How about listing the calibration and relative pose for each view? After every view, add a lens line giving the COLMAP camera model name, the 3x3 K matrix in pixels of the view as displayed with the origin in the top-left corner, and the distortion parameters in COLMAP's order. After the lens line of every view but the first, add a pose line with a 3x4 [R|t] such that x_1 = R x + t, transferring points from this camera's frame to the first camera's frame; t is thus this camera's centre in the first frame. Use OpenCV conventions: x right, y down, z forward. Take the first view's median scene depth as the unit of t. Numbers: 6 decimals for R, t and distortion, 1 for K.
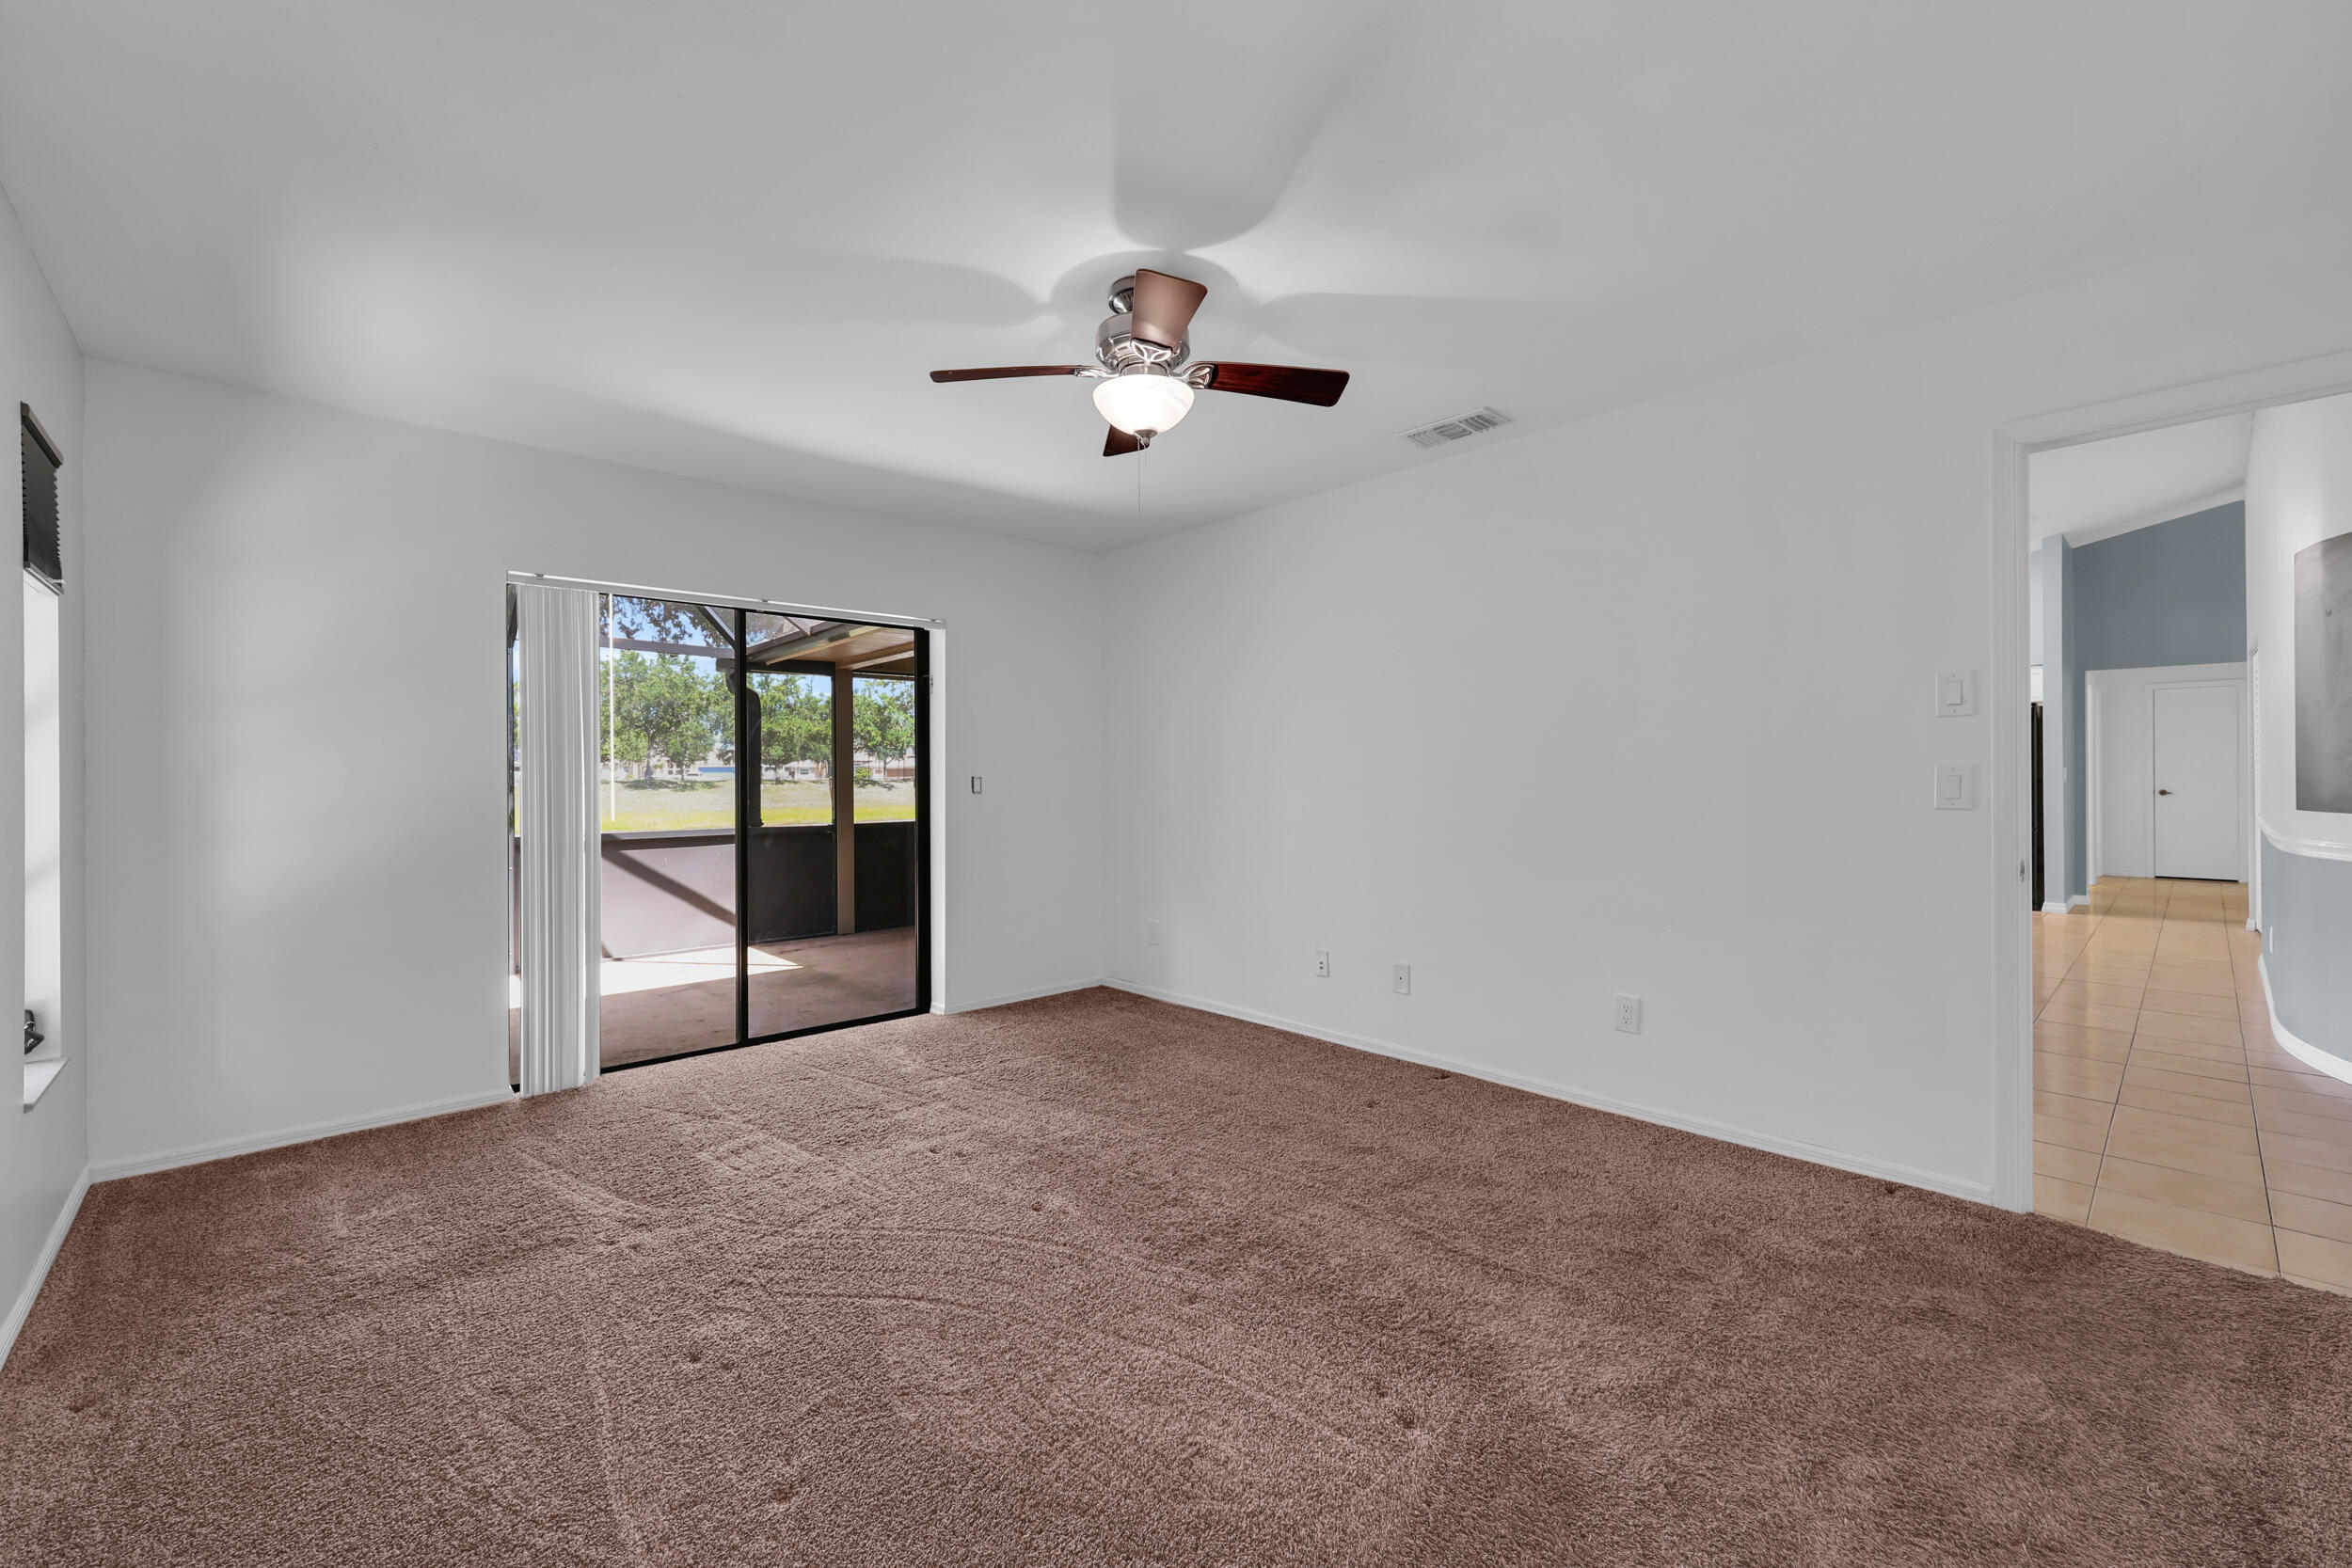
lens RADIAL K [[961.7, 0, 1171.2], [0, 961.7, 775.5], [0, 0, 1]] dist [-0.003156, -0.000881]
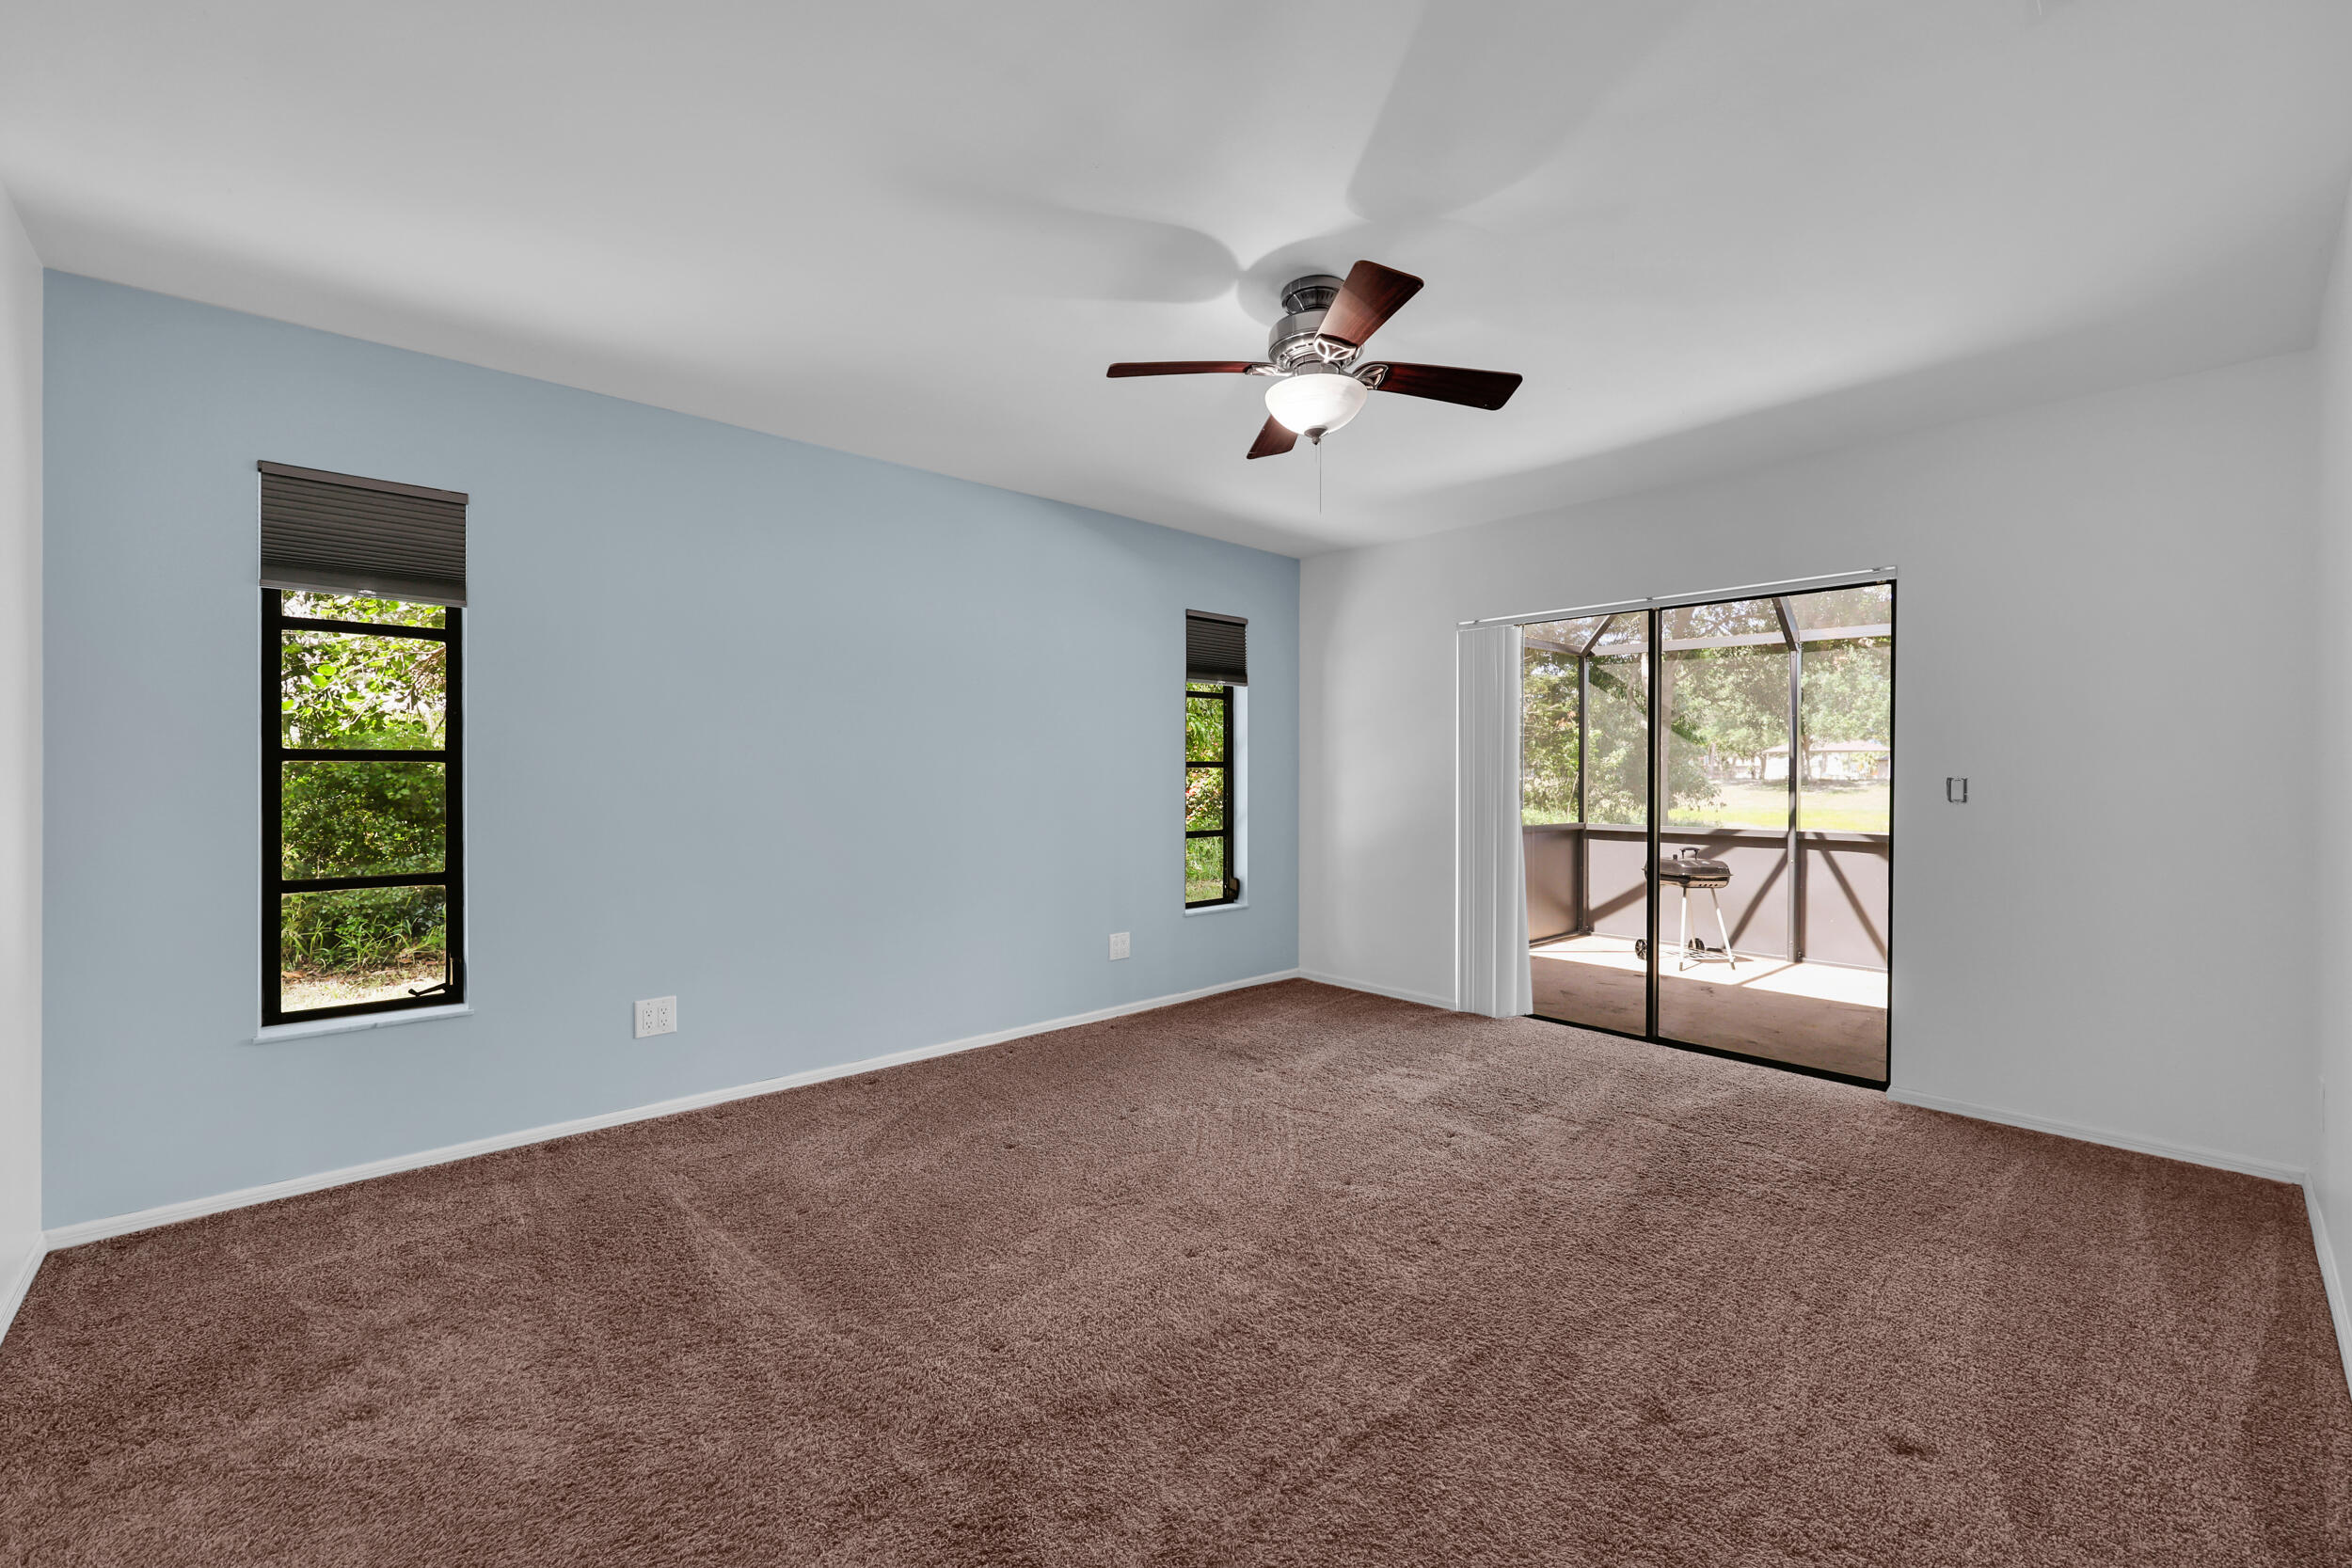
lens RADIAL K [[955.7, 0, 1171.0], [0, 955.7, 769.6], [0, 0, 1]] dist [0.000025, 0.000007]
pose [[-0.010766, 0.002408, -0.999939, 0.802335], [-0.003974, 0.999989, 0.002451, -0.007567], [0.999934, 0.004000, -0.010756, 0.712178]]
